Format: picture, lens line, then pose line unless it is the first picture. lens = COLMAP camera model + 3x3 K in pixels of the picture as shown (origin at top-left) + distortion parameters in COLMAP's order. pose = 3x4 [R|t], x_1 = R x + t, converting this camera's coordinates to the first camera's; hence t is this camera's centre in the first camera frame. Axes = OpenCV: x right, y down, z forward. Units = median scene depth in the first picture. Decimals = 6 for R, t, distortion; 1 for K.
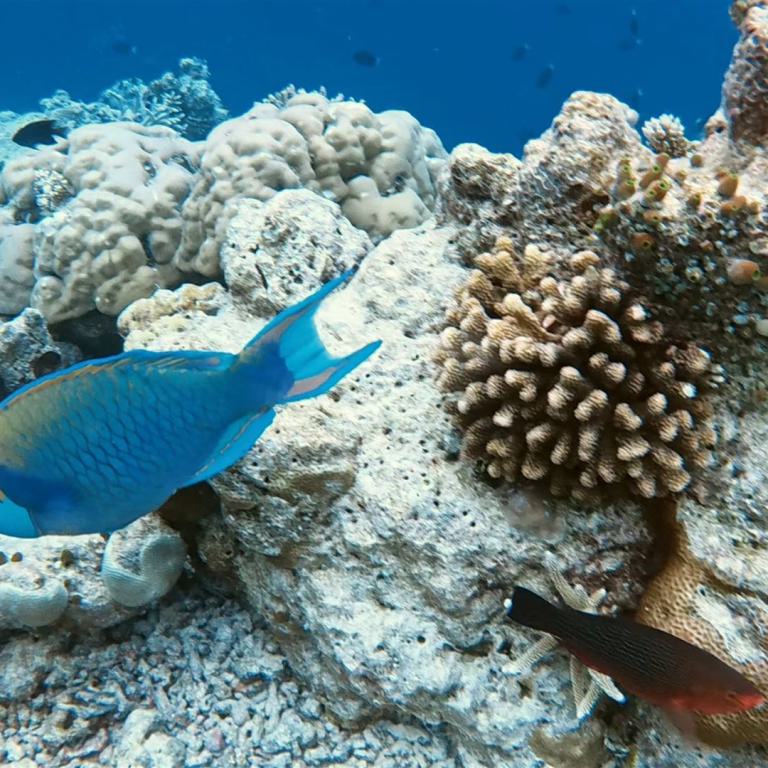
lens RADIAL K [[1064.9, 0, 400.3], [0, 1064.9, 384.6], [0, 0, 1]] dist [-0.076459, 0.191198]
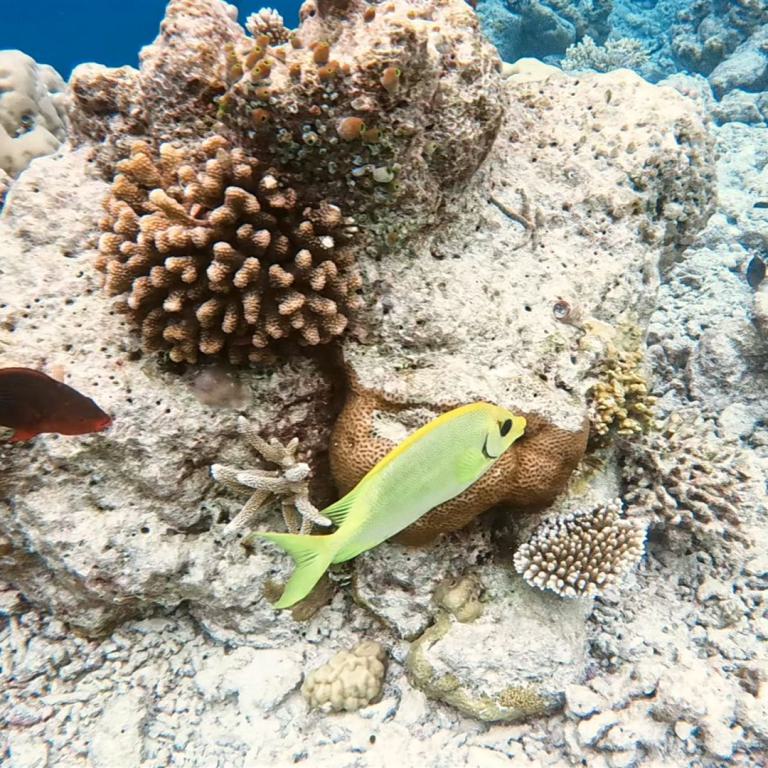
lens RADIAL K [[1064.9, 0, 400.3], [0, 1064.9, 384.6], [0, 0, 1]] dist [-0.076459, 0.191198]
pose [[0.935774, -0.219731, 0.275764, -0.001749], [0.203201, 0.975218, 0.087522, 0.059882], [-0.288161, -0.025866, 0.957232, -0.095752]]
